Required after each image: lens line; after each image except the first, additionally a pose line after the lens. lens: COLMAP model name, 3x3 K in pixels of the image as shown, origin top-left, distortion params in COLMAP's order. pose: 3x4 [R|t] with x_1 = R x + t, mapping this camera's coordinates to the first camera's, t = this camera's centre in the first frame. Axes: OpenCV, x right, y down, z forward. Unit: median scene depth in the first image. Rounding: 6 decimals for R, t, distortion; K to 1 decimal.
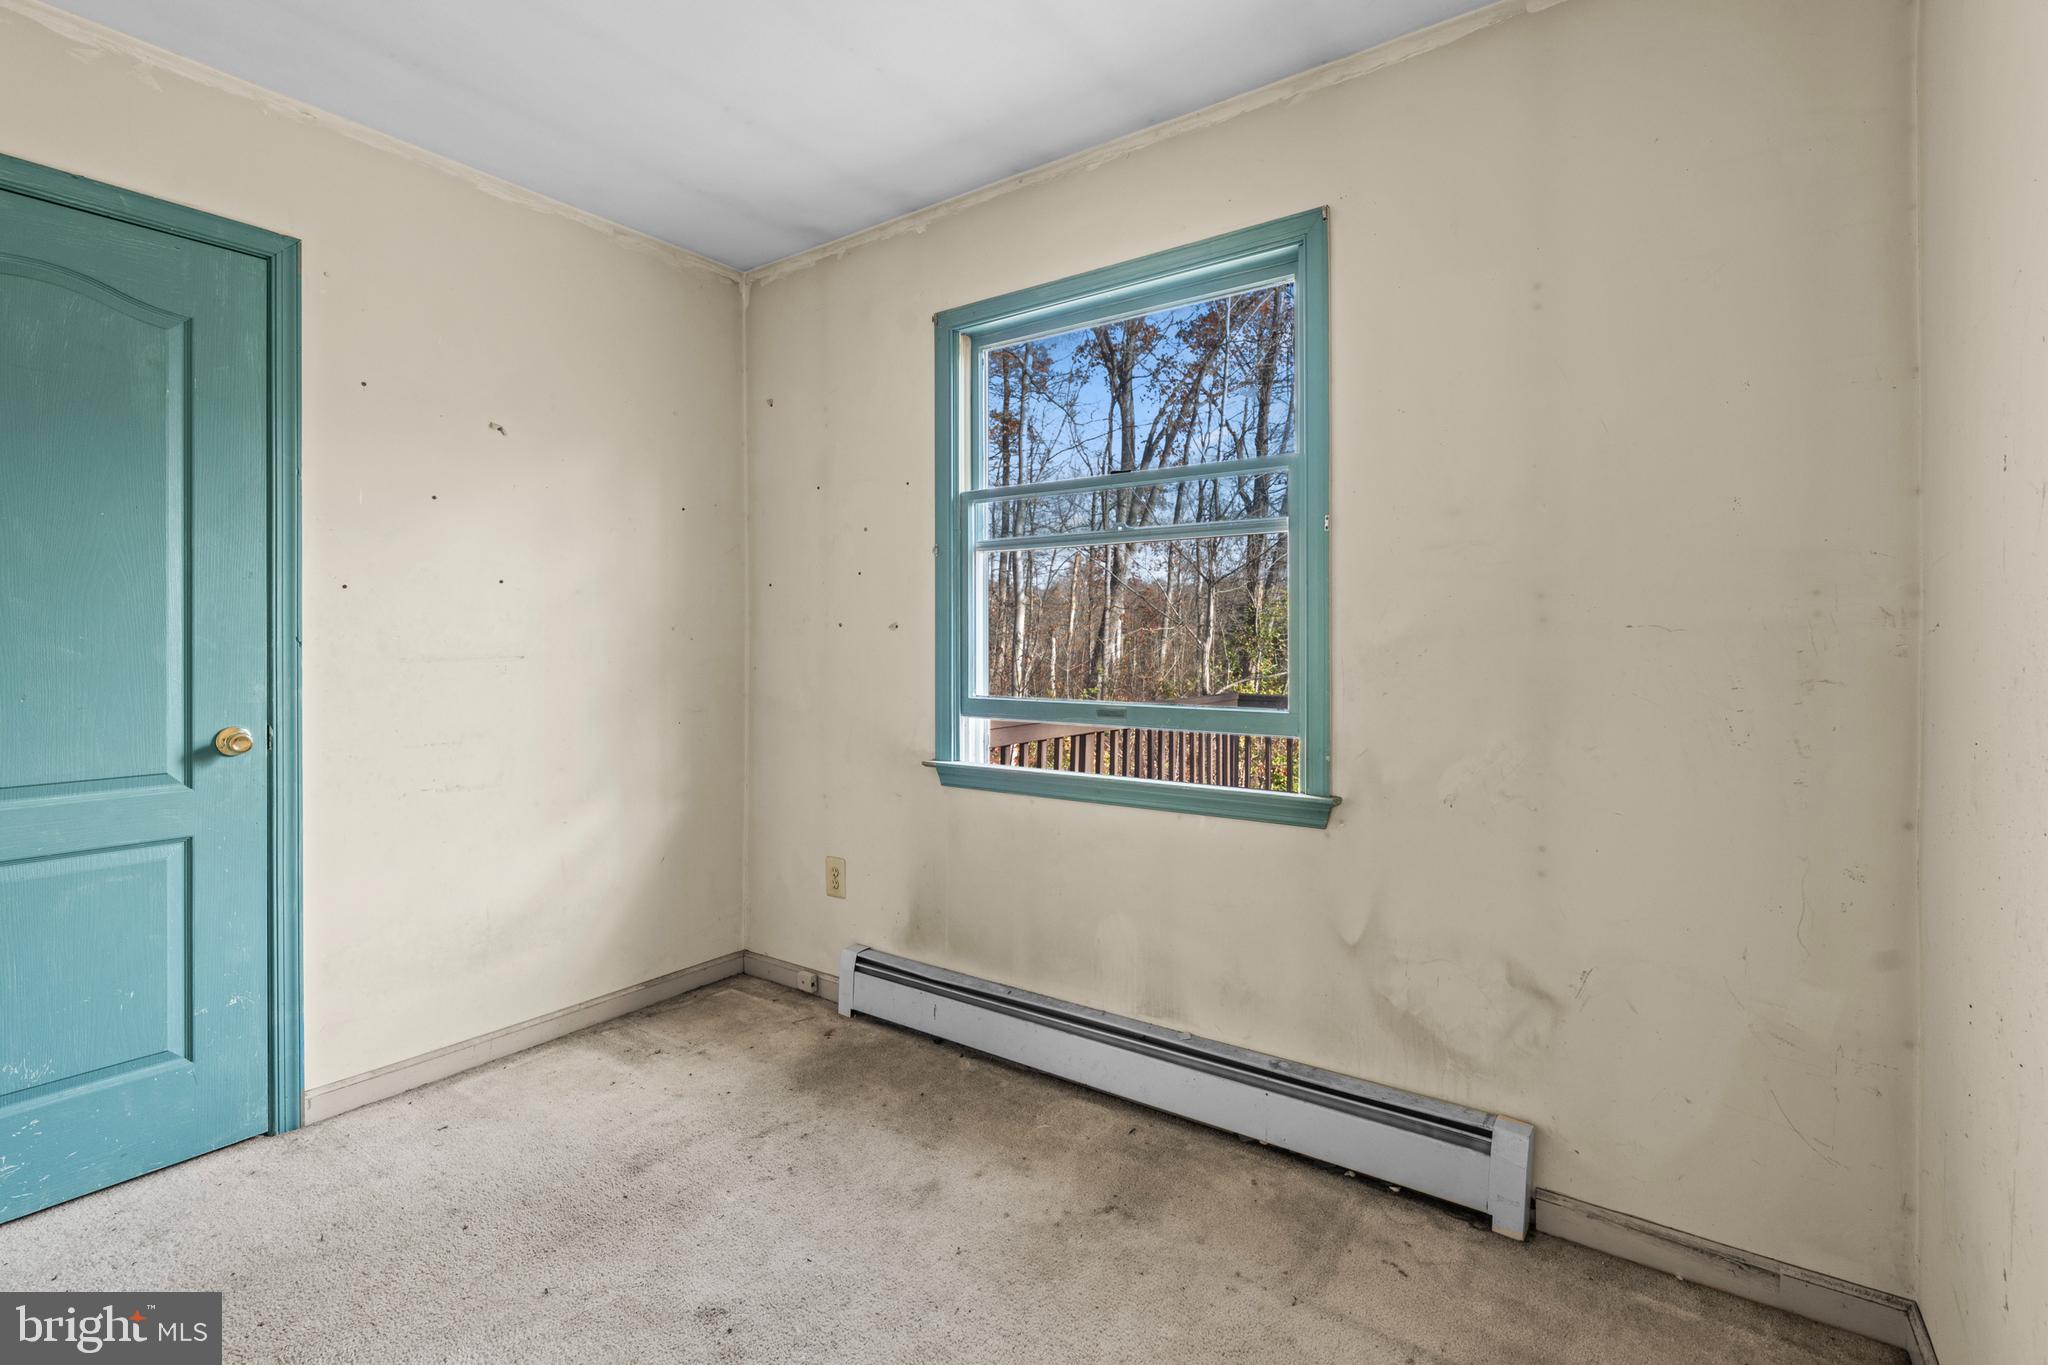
lens RADIAL K [[924.4, 0, 979.9], [0, 924.4, 642.2], [0, 0, 1]] dist [-0.006255, 0.003213]
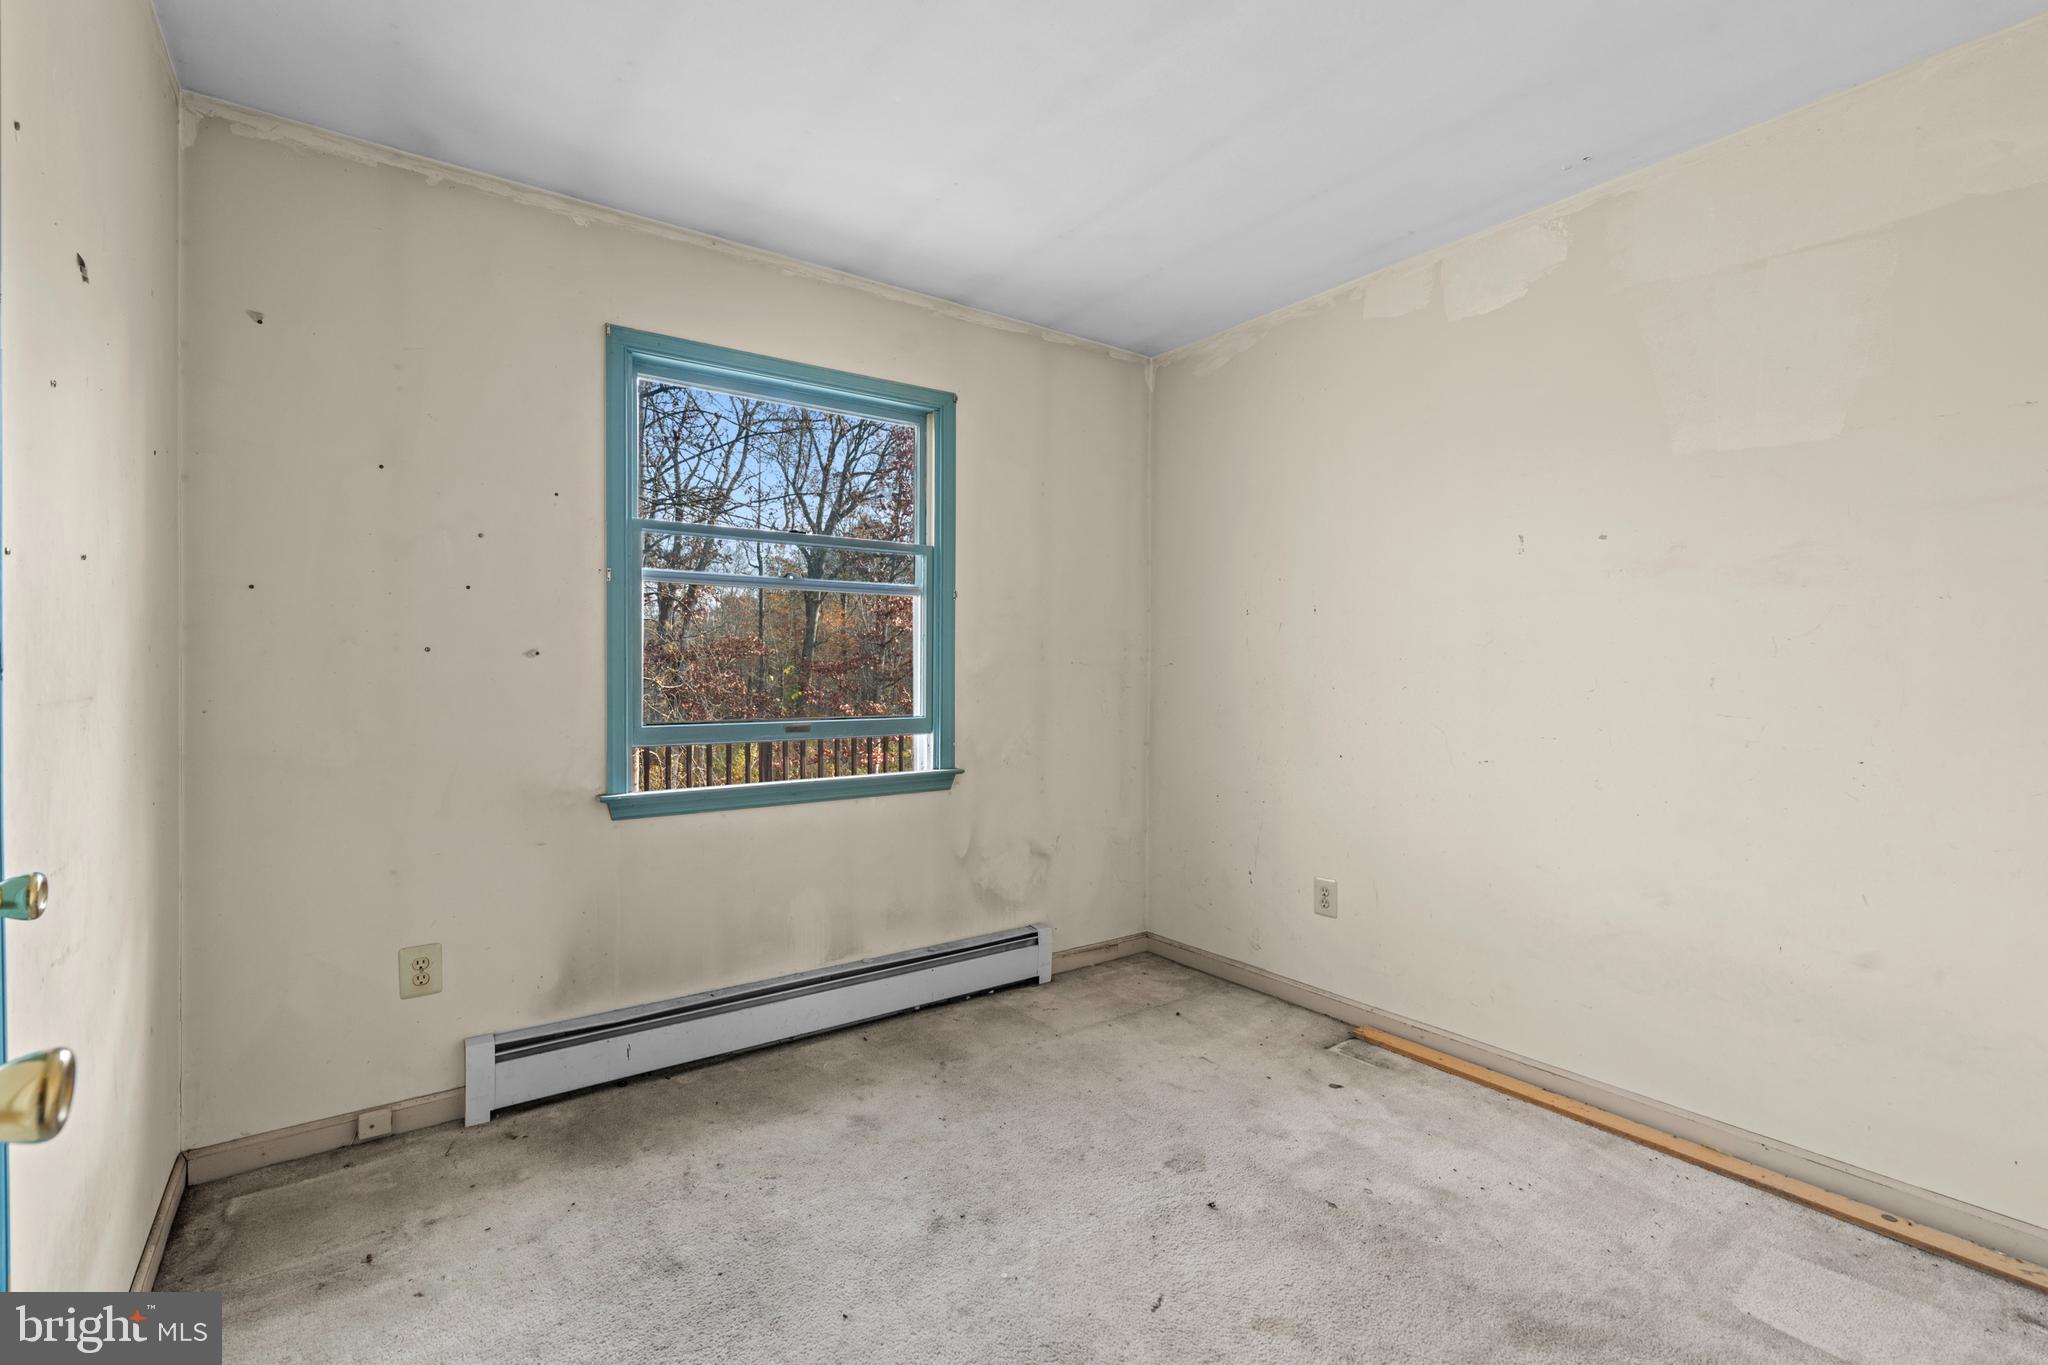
lens RADIAL K [[924.4, 0, 1029.5], [0, 924.4, 672.5], [0, 0, 1]] dist [-0.006255, 0.003213]
pose [[0.302070, -0.006961, 0.953260, -0.977070], [-0.004239, 0.999954, 0.008646, -0.010248], [-0.953276, -0.006653, 0.302027, 0.356859]]
